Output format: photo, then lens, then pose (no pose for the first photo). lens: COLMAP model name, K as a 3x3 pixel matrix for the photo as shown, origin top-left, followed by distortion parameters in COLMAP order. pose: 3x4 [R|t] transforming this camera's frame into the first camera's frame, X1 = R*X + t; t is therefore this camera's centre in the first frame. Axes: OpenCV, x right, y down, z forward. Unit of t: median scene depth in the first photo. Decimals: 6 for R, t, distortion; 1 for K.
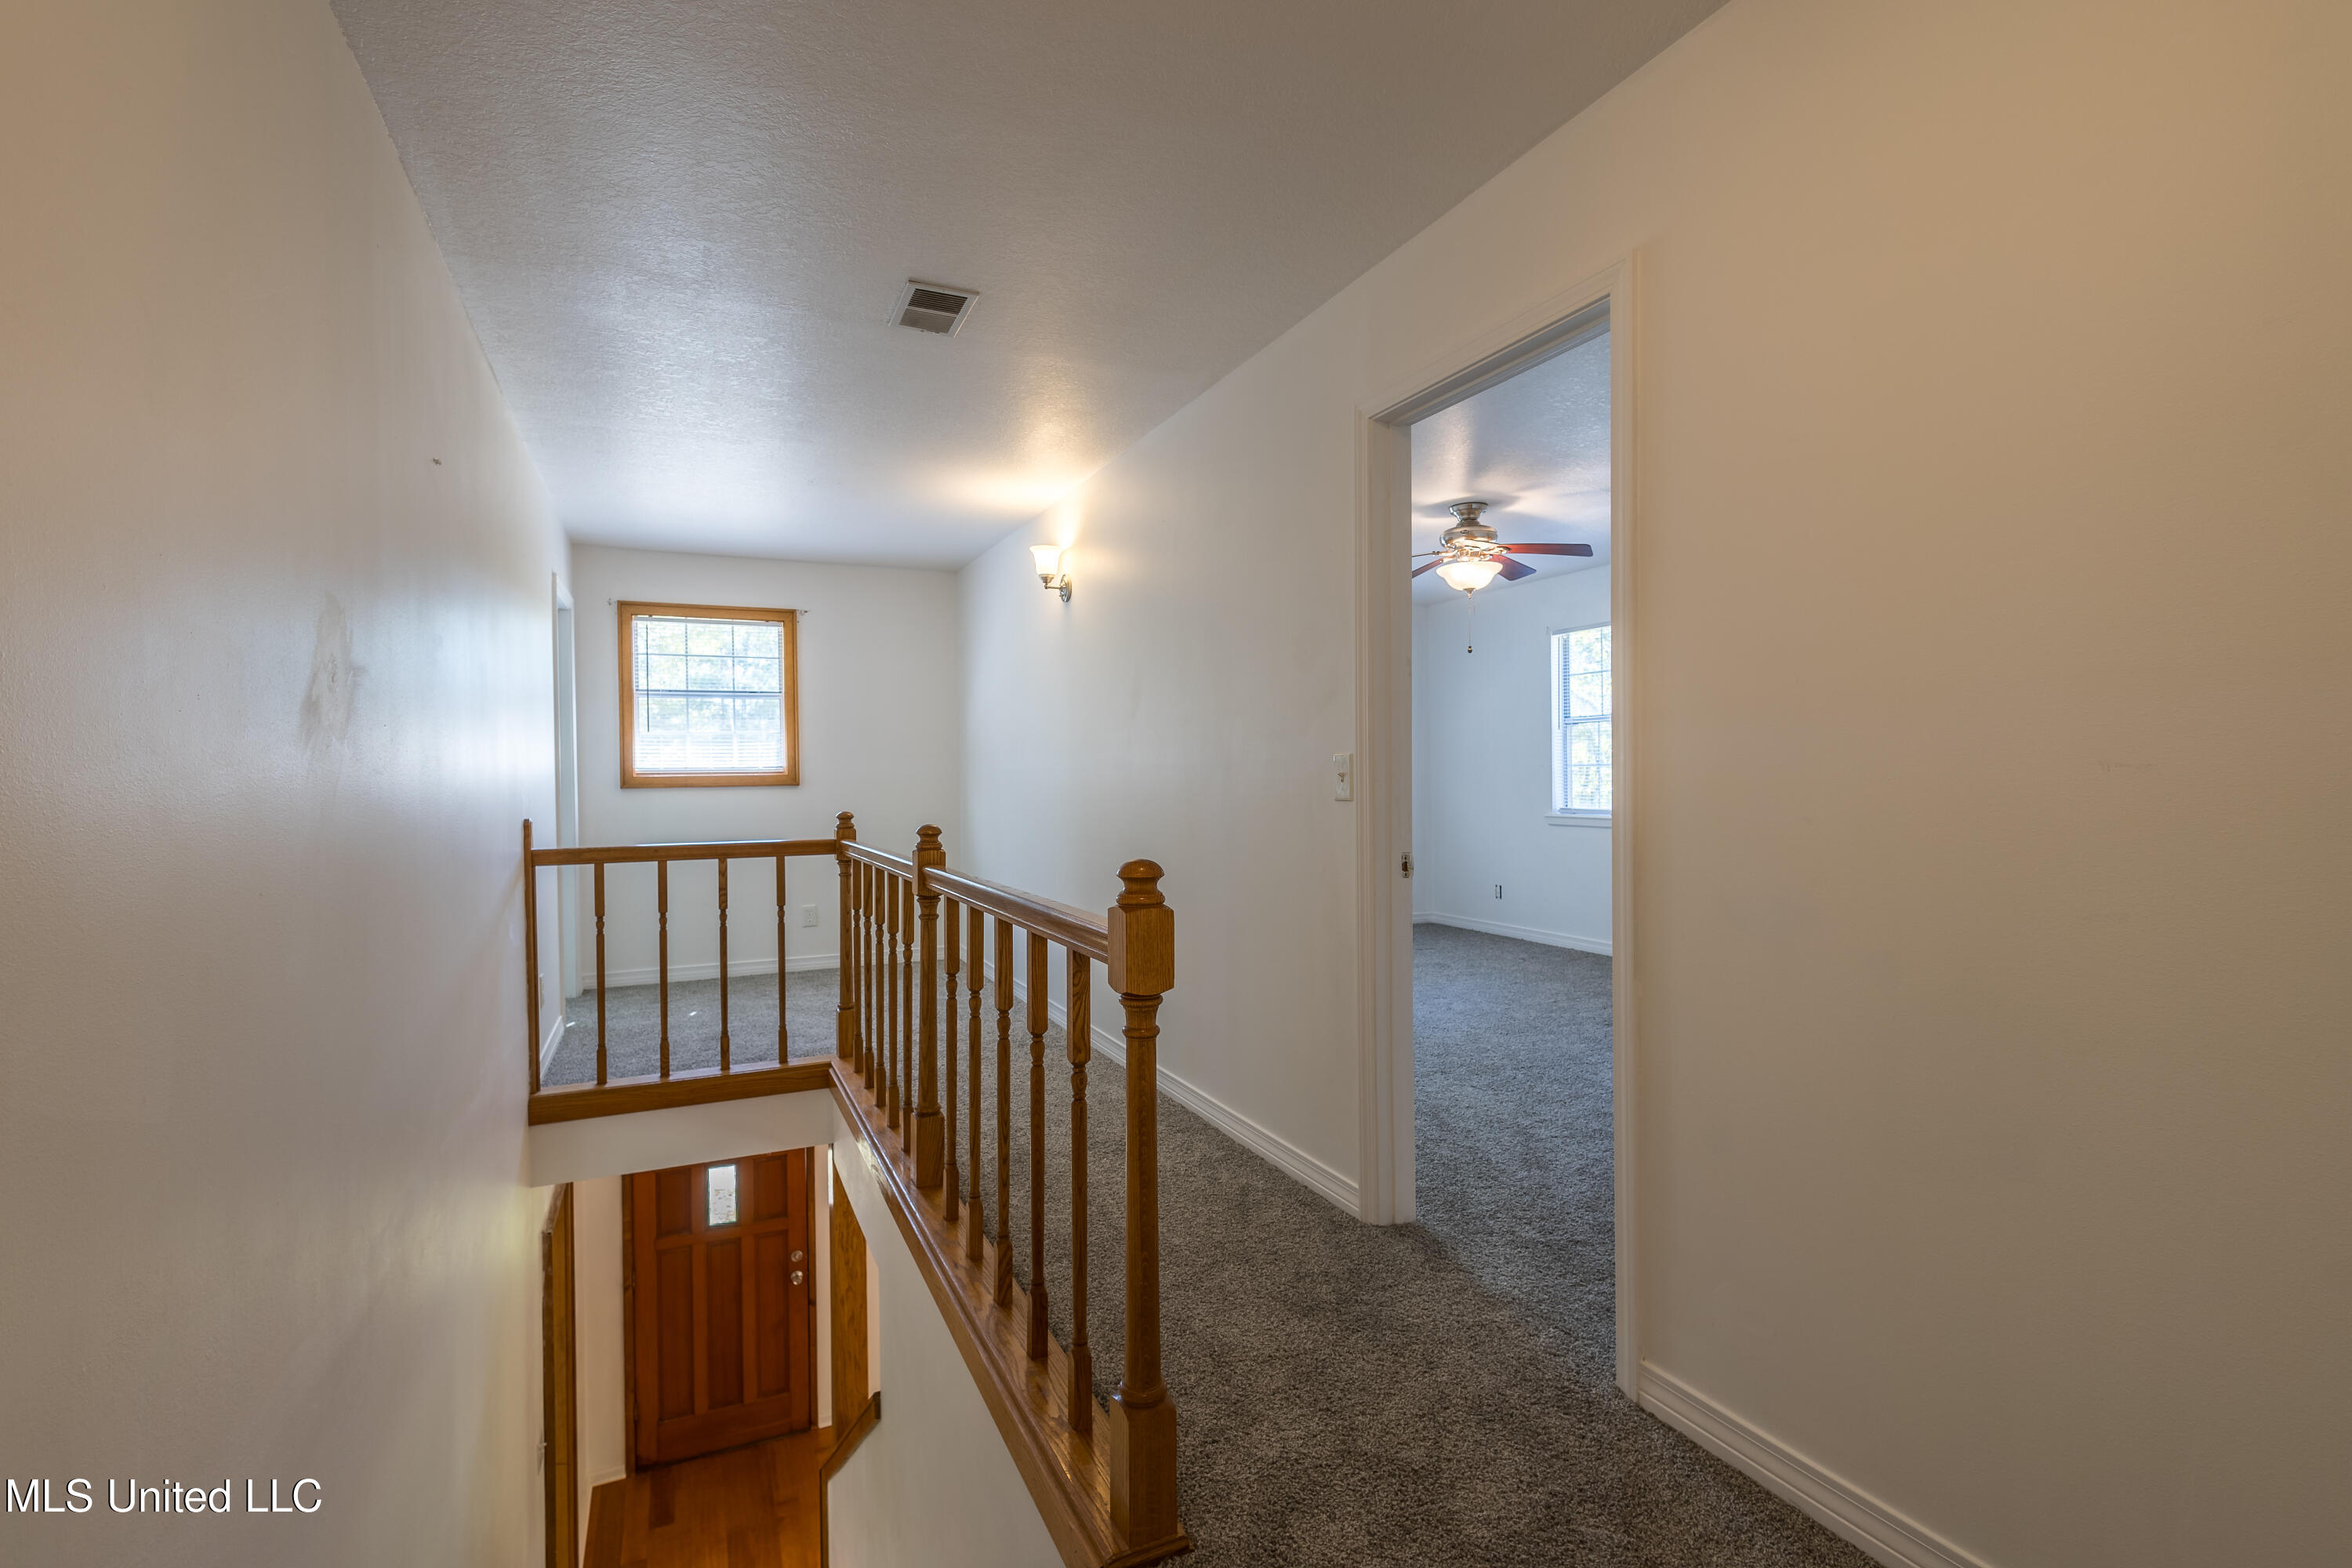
lens RADIAL K [[1078.6, 0, 1176.0], [0, 1078.6, 784.0], [0, 0, 1]] dist [0.005252, -0.000015]
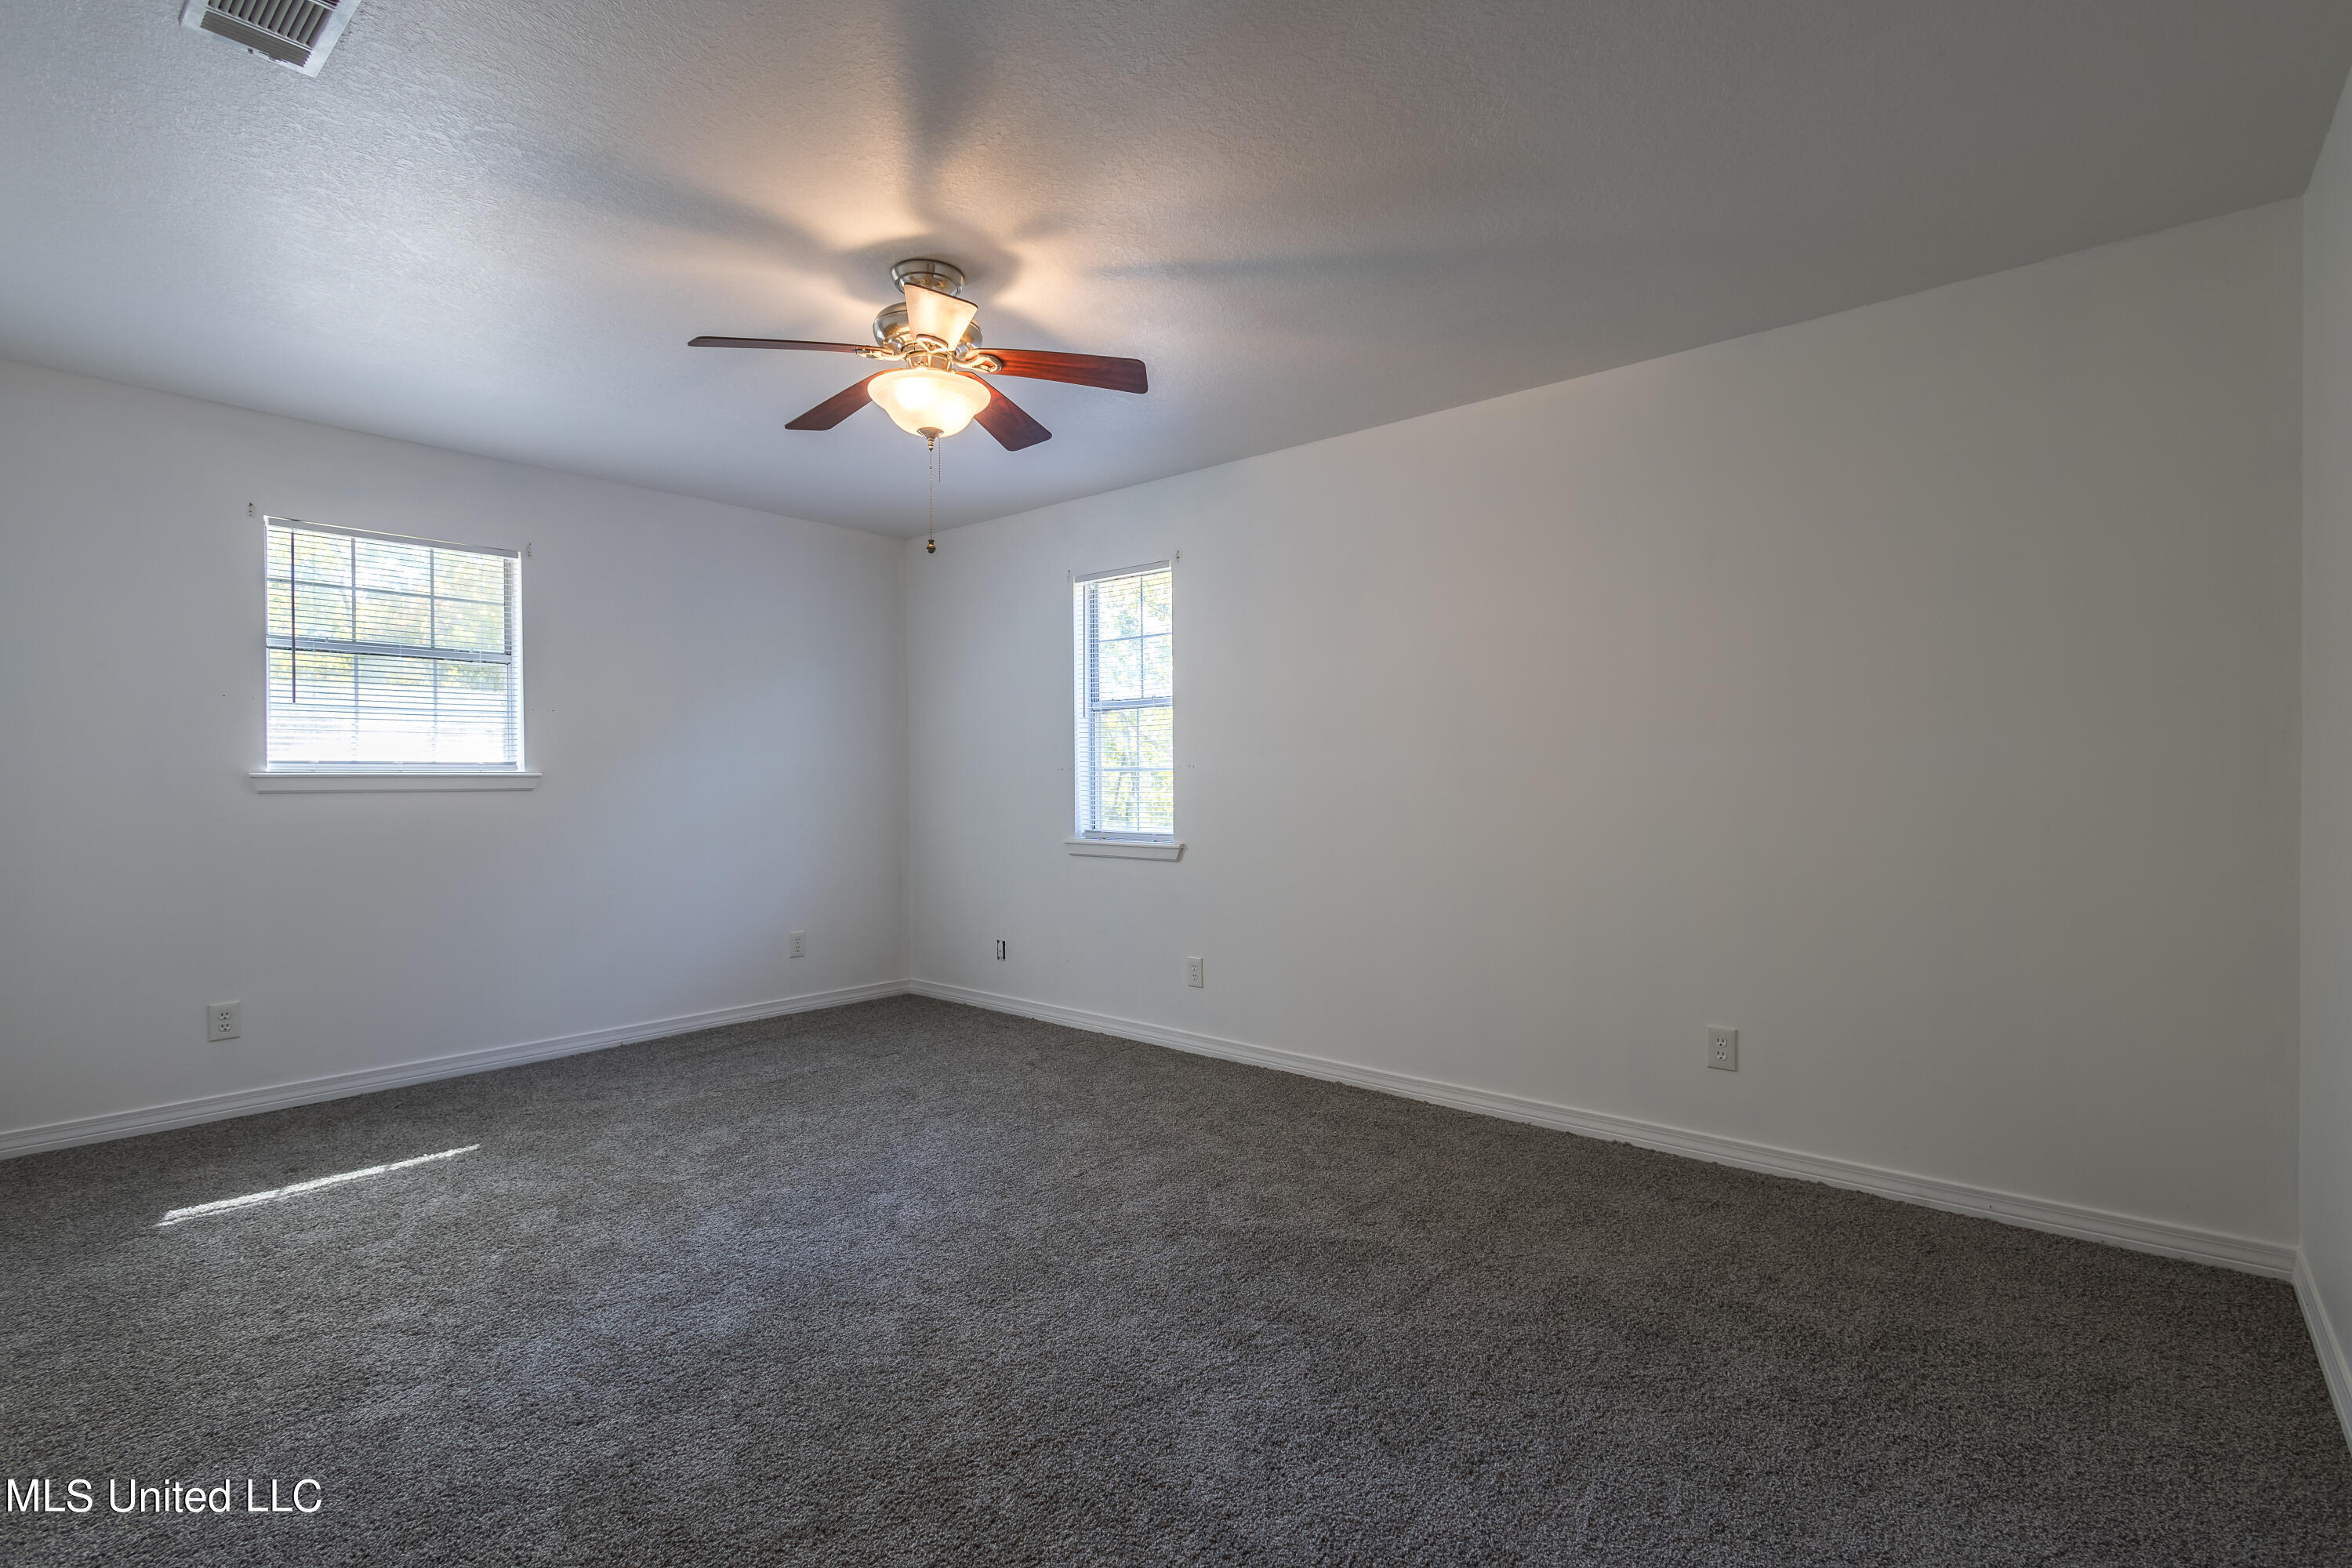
lens RADIAL K [[1078.6, 0, 1176.0], [0, 1078.6, 784.0], [0, 0, 1]] dist [0.005252, -0.000015]
pose [[0.907791, 0.003670, 0.419406, 0.119778], [-0.002192, 0.999990, -0.004006, -0.005348], [-0.419417, 0.002717, 0.907790, 0.352136]]
